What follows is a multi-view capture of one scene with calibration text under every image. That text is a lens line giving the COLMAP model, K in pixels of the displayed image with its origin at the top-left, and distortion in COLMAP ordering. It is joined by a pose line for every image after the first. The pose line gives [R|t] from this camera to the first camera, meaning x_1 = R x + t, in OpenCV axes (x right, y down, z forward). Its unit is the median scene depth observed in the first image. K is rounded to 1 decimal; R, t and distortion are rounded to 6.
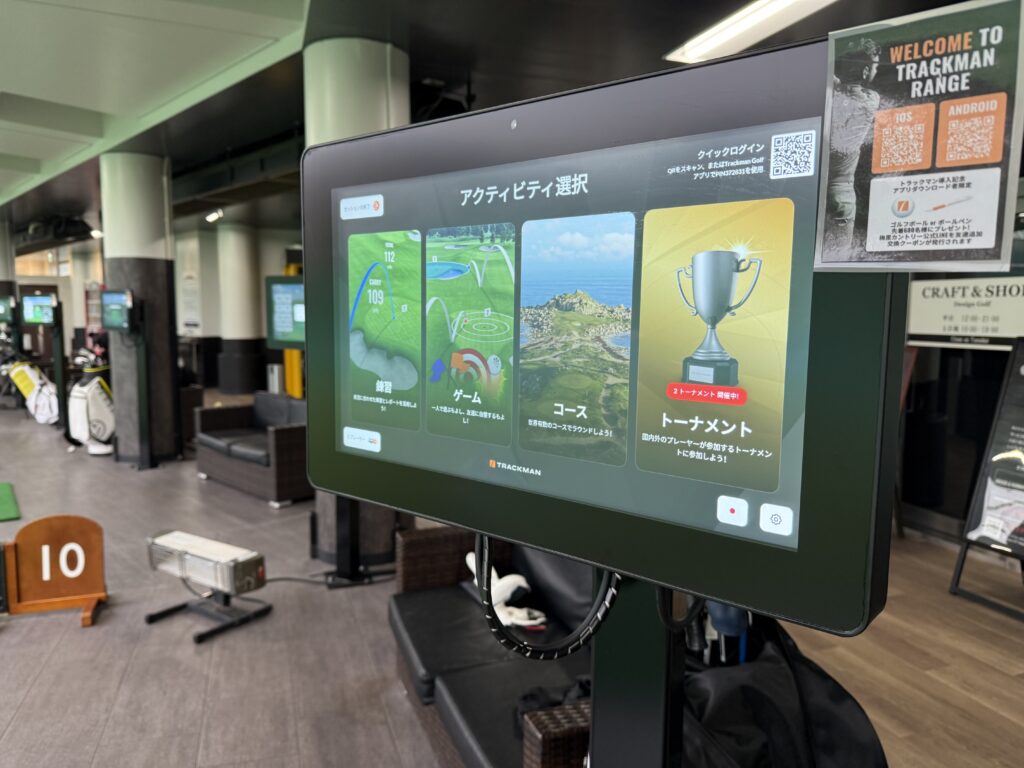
lens RADIAL K [[732.3, 0, 513.8], [0, 732.3, 381.4], [0, 0, 1]] dist [-0.002759, -0.004744]
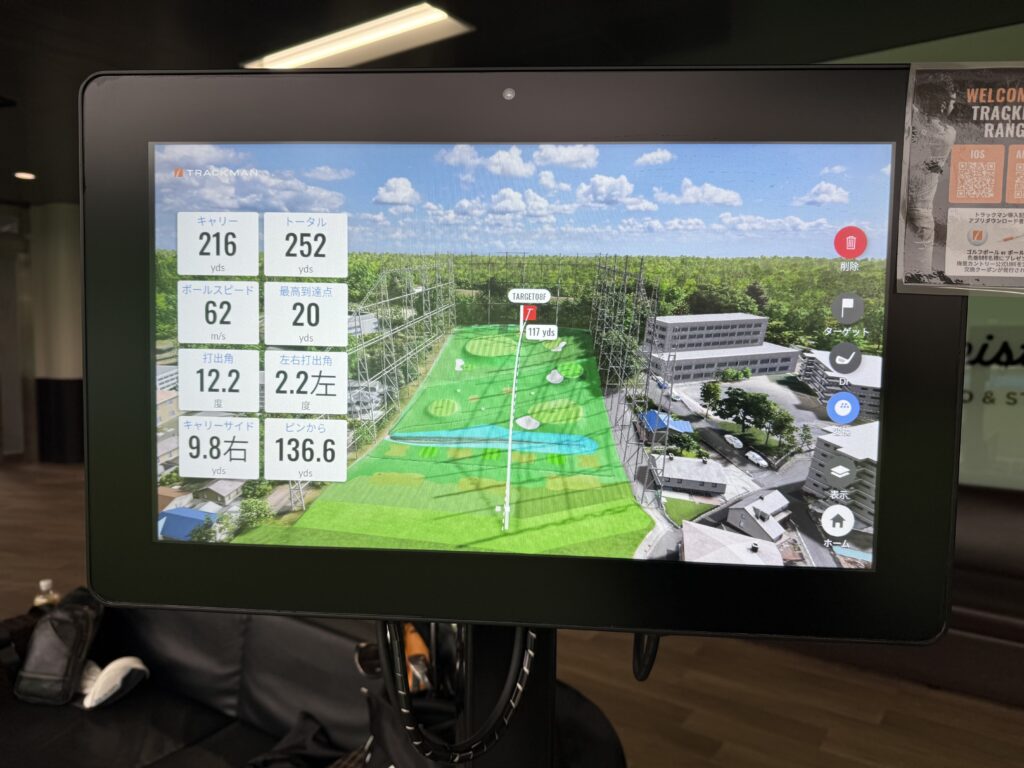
lens RADIAL K [[732.3, 0, 511.8], [0, 732.3, 387.8], [0, 0, 1]] dist [-0.002759, -0.004744]
pose [[0.814200, -0.036142, 0.579459, -0.679369], [0.051220, 0.998640, -0.009683, -0.038984], [-0.578321, 0.037564, 0.814944, 0.531695]]
